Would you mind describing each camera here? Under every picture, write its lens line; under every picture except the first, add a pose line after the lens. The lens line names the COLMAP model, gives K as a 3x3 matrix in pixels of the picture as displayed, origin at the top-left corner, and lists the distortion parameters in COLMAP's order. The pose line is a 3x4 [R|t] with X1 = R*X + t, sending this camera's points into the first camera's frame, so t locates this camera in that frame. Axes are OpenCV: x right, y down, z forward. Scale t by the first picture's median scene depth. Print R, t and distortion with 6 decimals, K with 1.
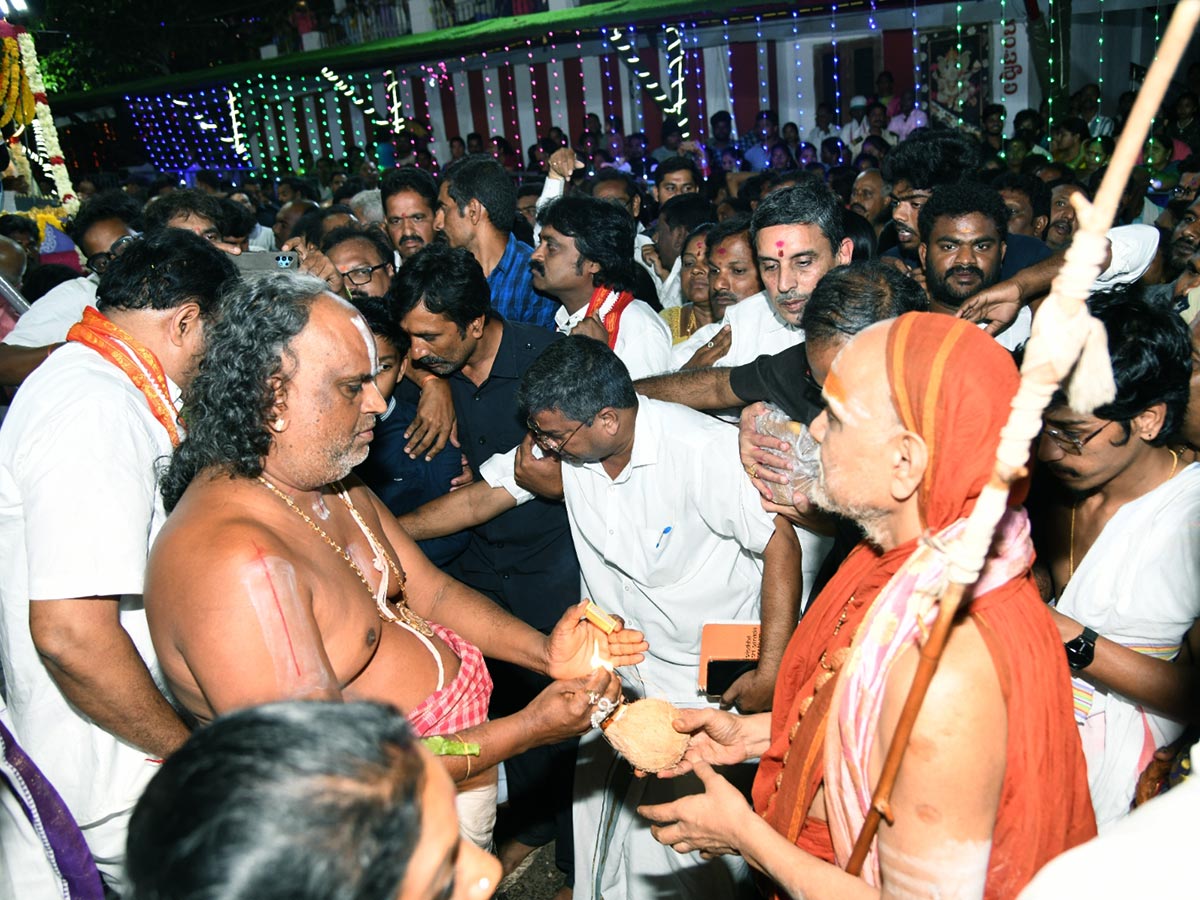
lens RADIAL K [[953.4, 0, 596.2], [0, 953.4, 452.2], [0, 0, 1]] dist [-0.108245, 0.084039]
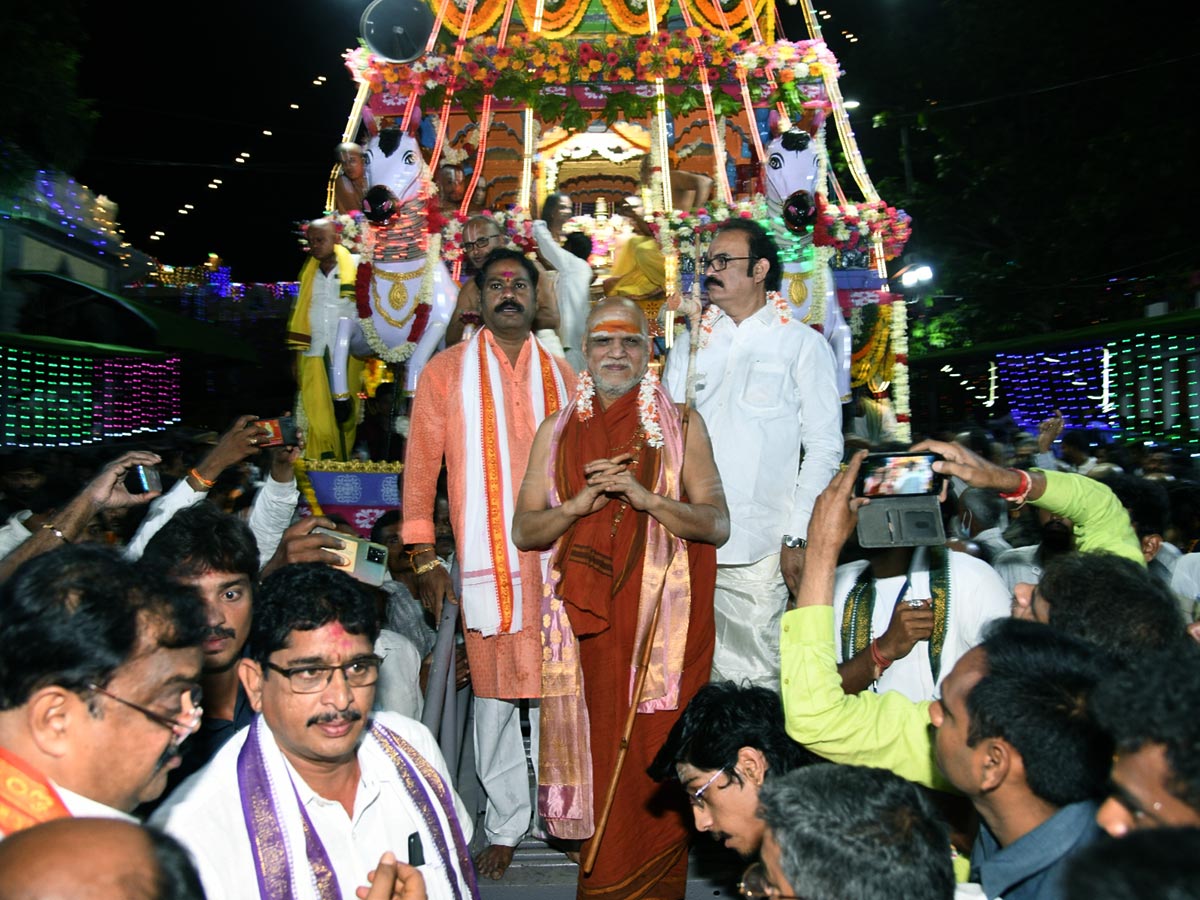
lens RADIAL K [[953.4, 0, 596.2], [0, 953.4, 452.2], [0, 0, 1]] dist [-0.108245, 0.084039]
pose [[0.653694, 0.069145, -0.753594, -0.010466], [-0.259394, 0.955963, -0.137294, -0.021971], [0.710915, 0.285226, 0.642843, 0.046744]]
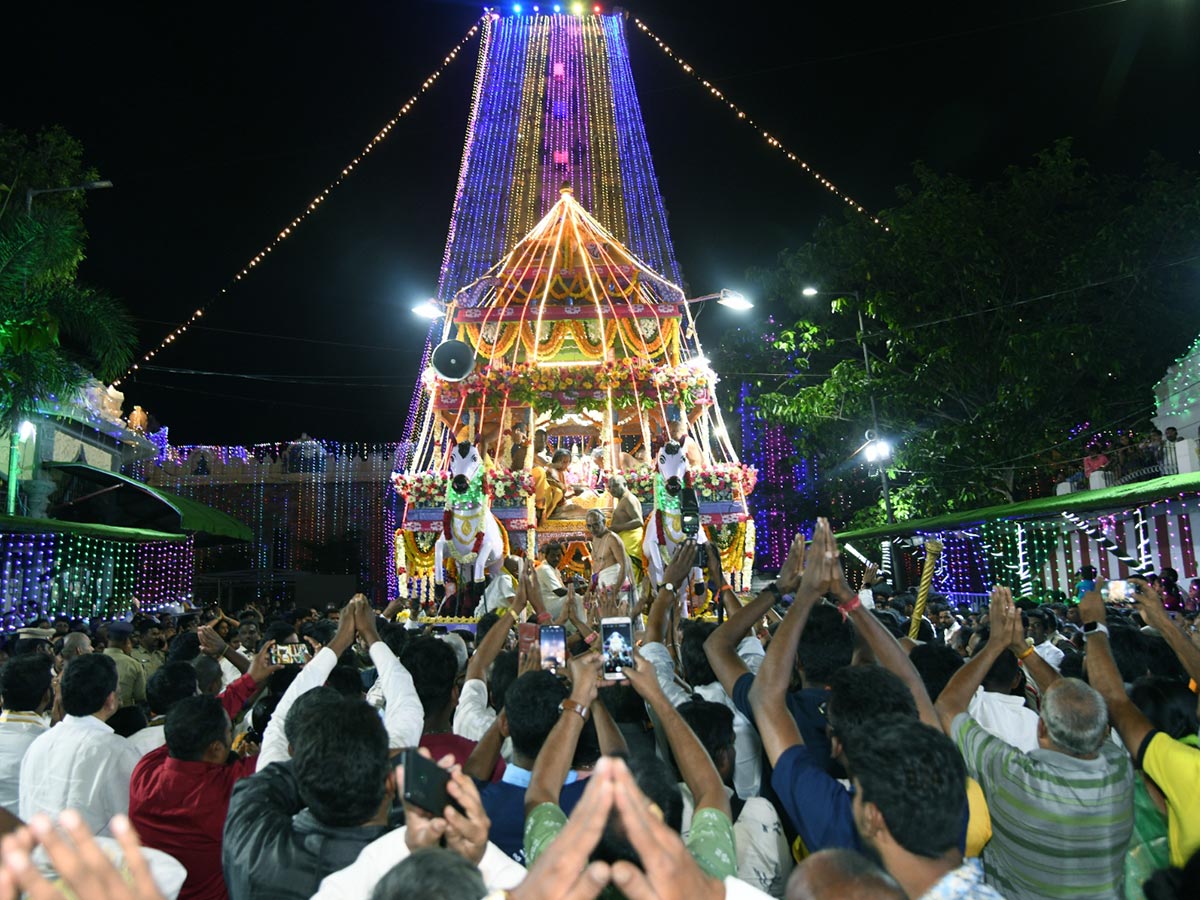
lens RADIAL K [[1210.1, 0, 600.0], [0, 1210.1, 450.0], [0, 0, 1]] dist [-0.019372, -0.010763]
pose [[0.670086, -0.050660, -0.740553, 0.379793], [-0.244468, 0.926946, -0.284616, 0.064119], [0.700871, 0.371759, 0.608748, -0.278791]]
